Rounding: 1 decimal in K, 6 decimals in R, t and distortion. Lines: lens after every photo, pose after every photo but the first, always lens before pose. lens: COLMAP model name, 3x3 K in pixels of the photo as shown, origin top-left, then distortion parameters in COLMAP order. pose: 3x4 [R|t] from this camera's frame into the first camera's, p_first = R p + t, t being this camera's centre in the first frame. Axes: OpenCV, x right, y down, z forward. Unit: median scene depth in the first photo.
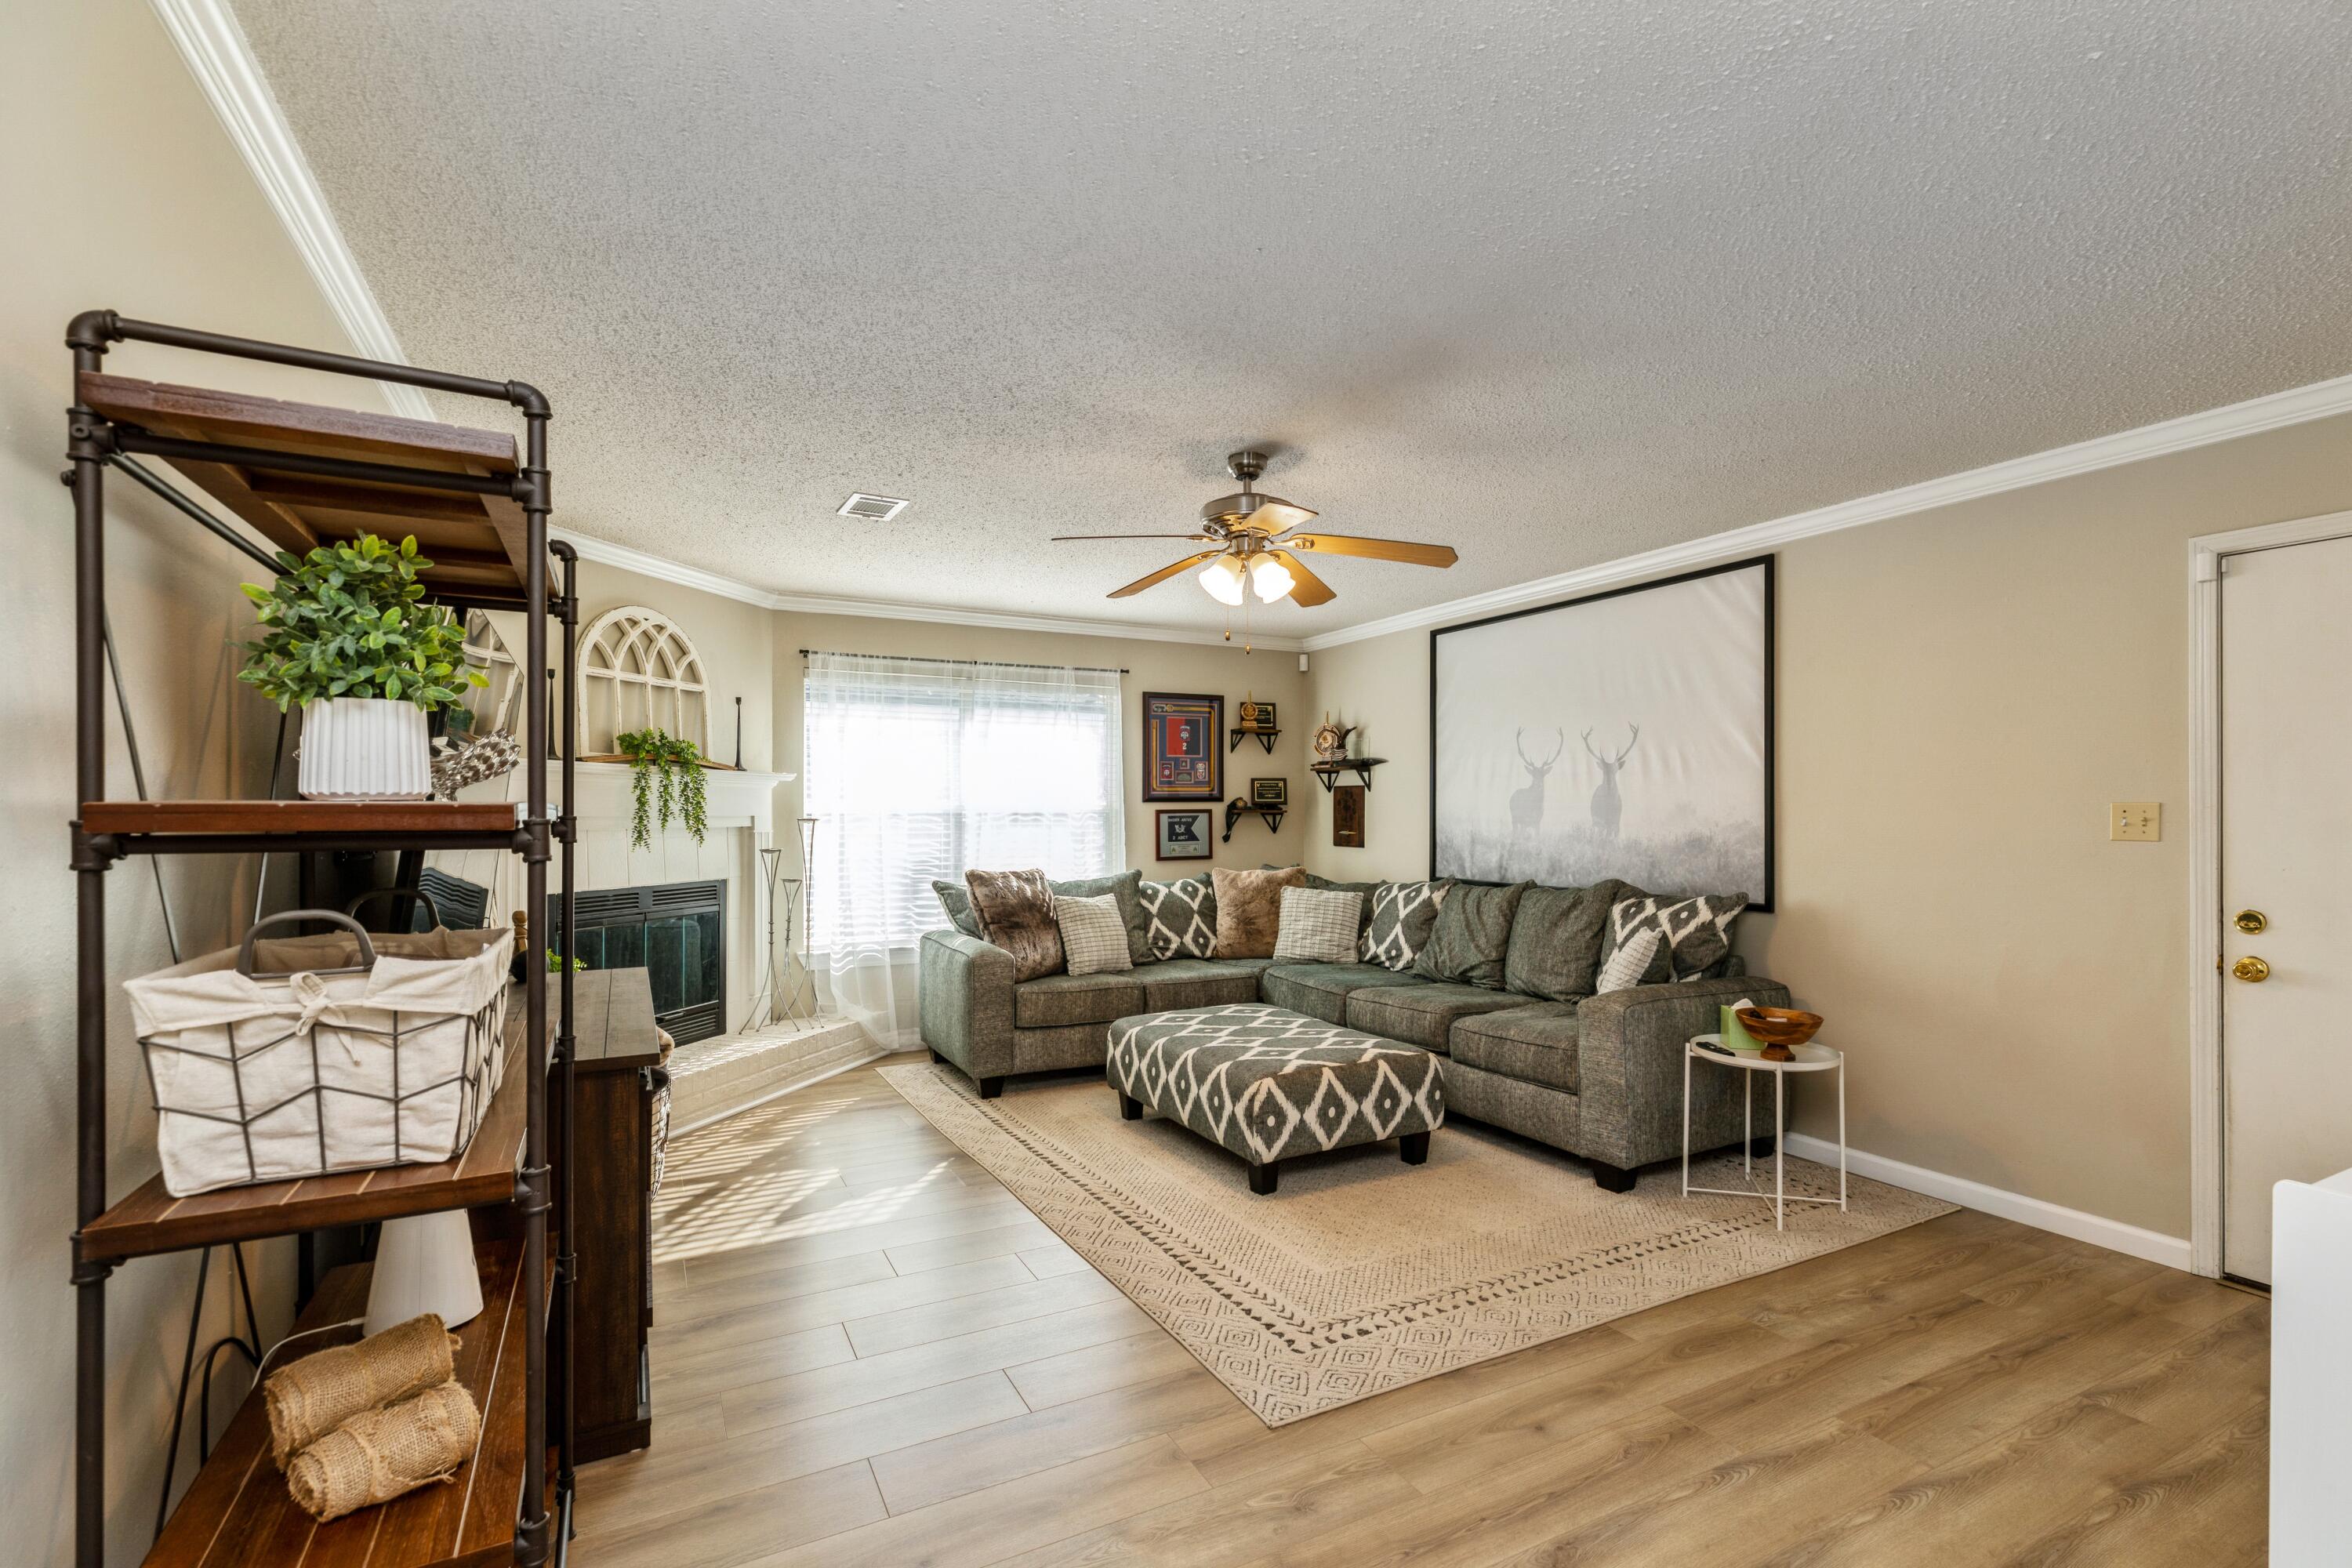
lens RADIAL K [[1071.6, 0, 1171.2], [0, 1071.6, 796.2], [0, 0, 1]] dist [0.010107, -0.000851]
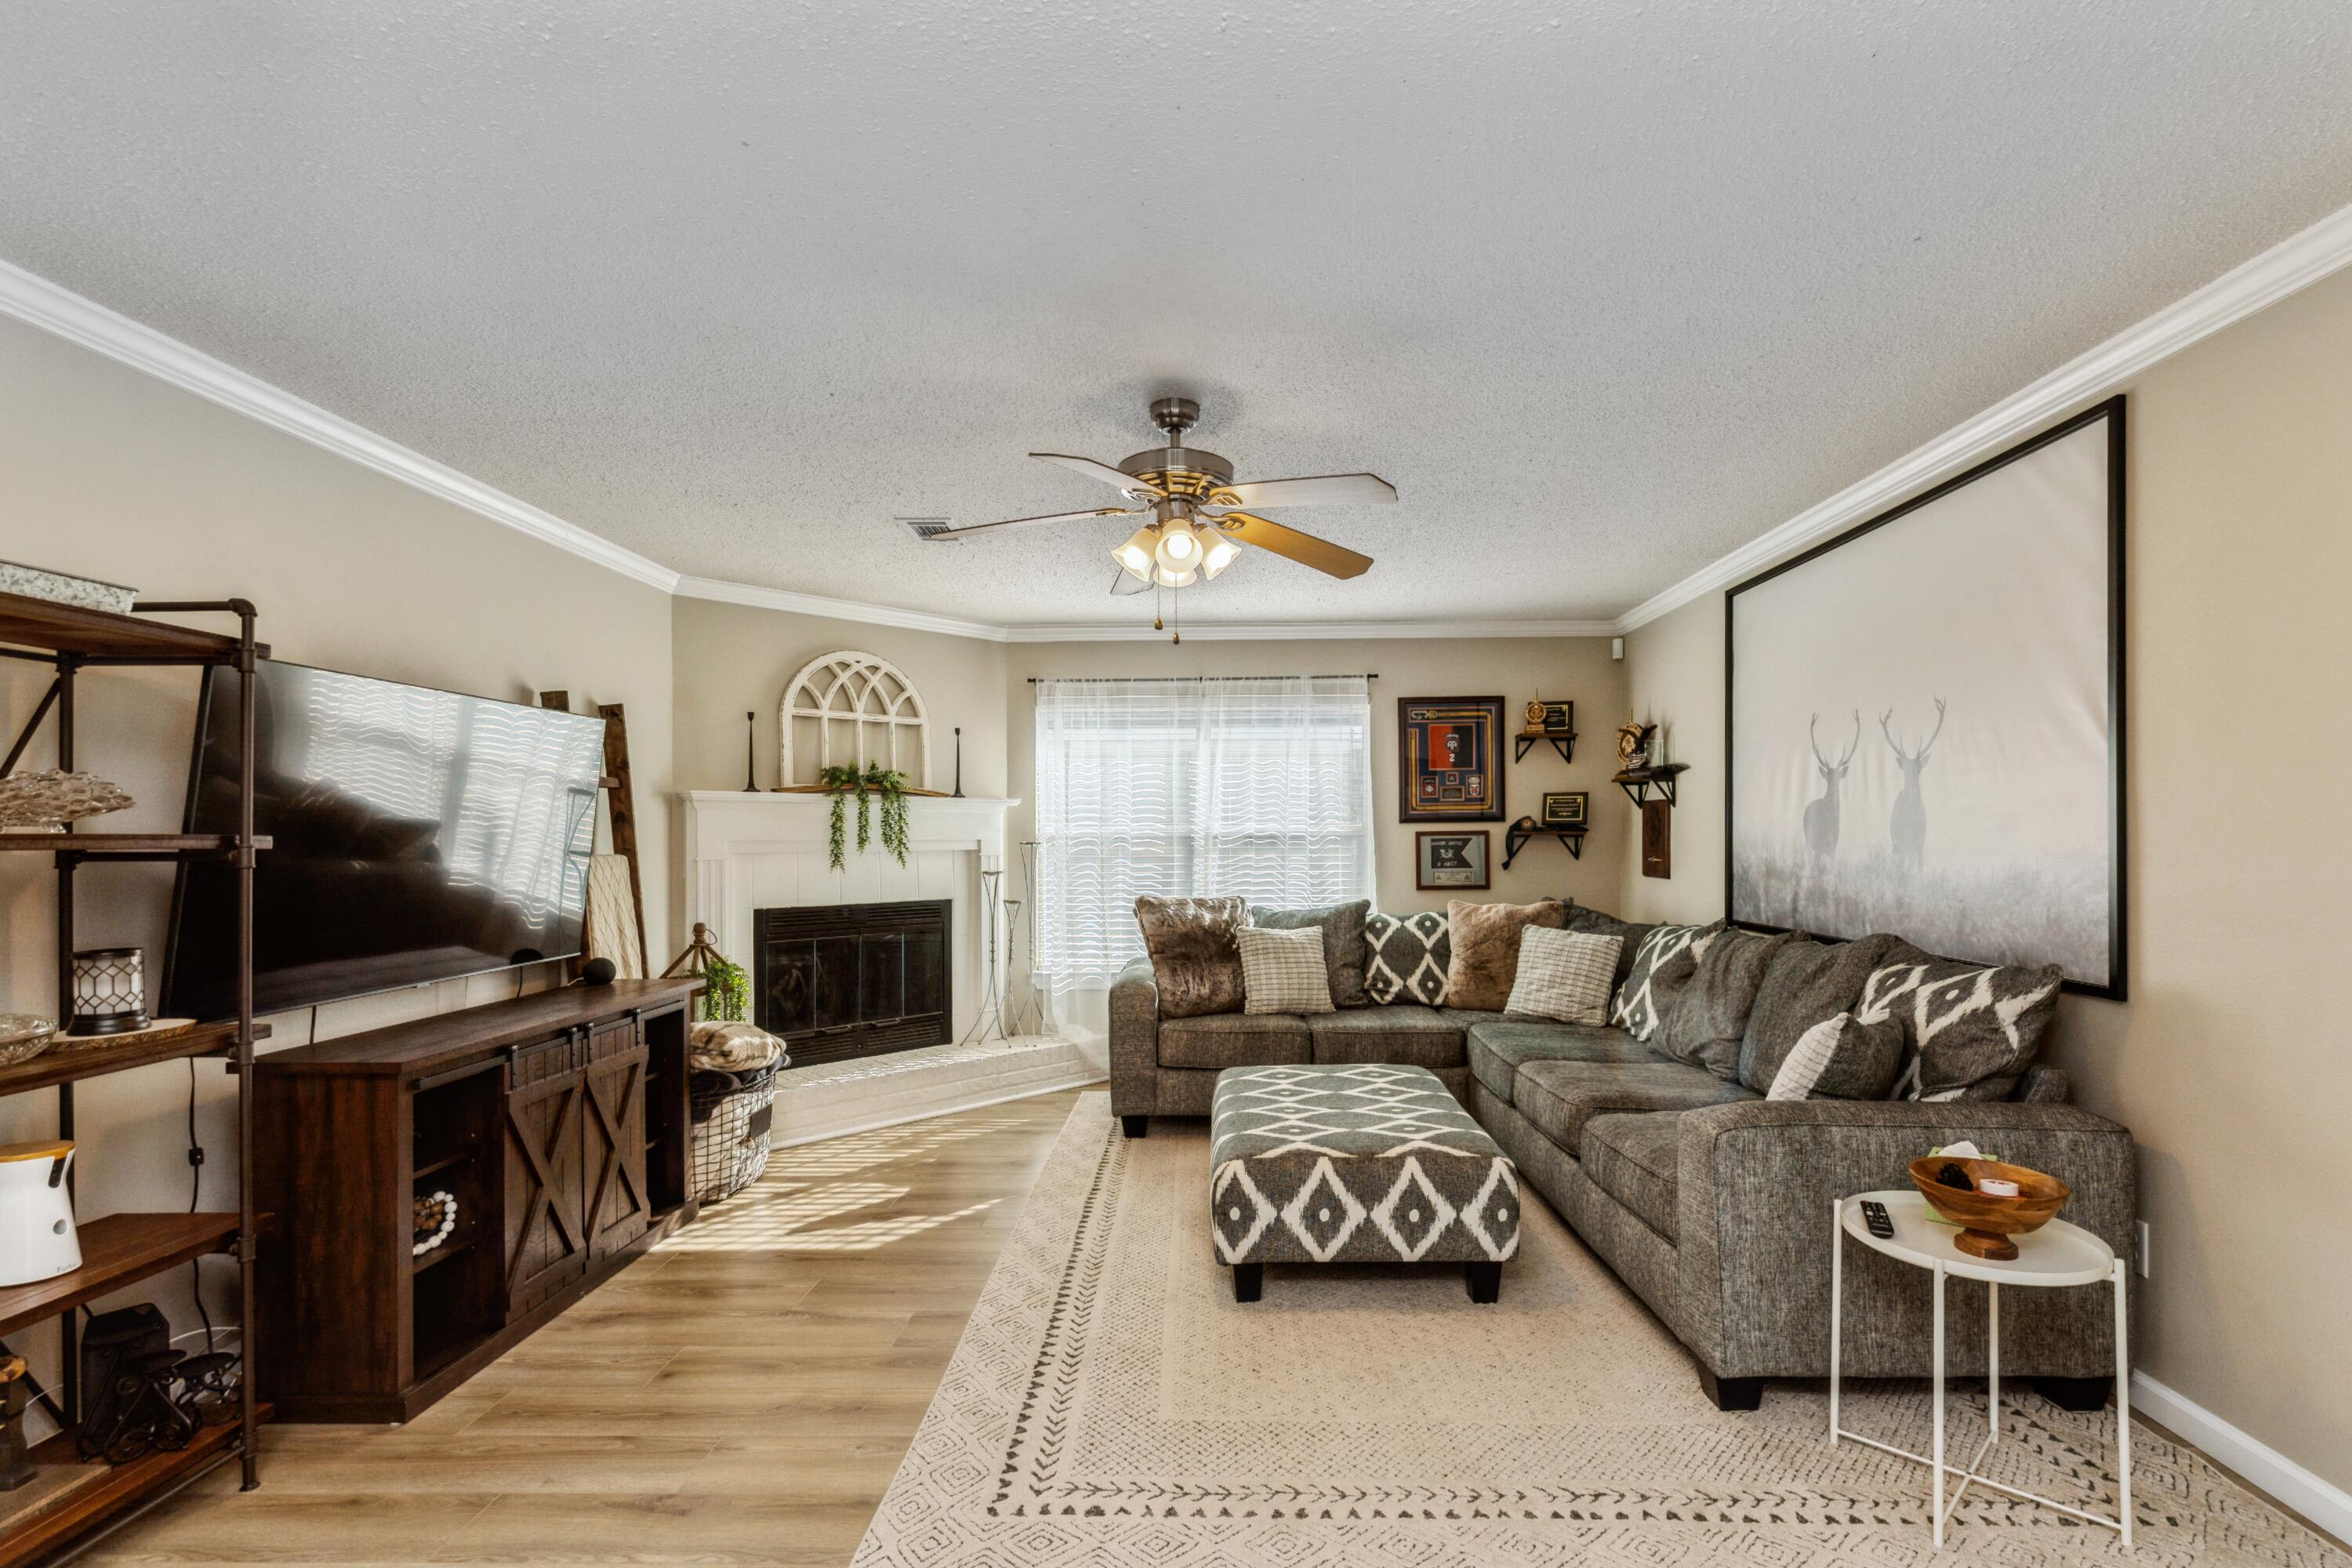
lens RADIAL K [[1071.6, 0, 1186.7], [0, 1071.6, 825.4], [0, 0, 1]] dist [0.010107, -0.000851]
pose [[0.877424, -0.008220, -0.479645, 0.324287], [0.011724, 0.999922, 0.004309, 0.002244], [0.479572, -0.009404, 0.877452, 0.190563]]
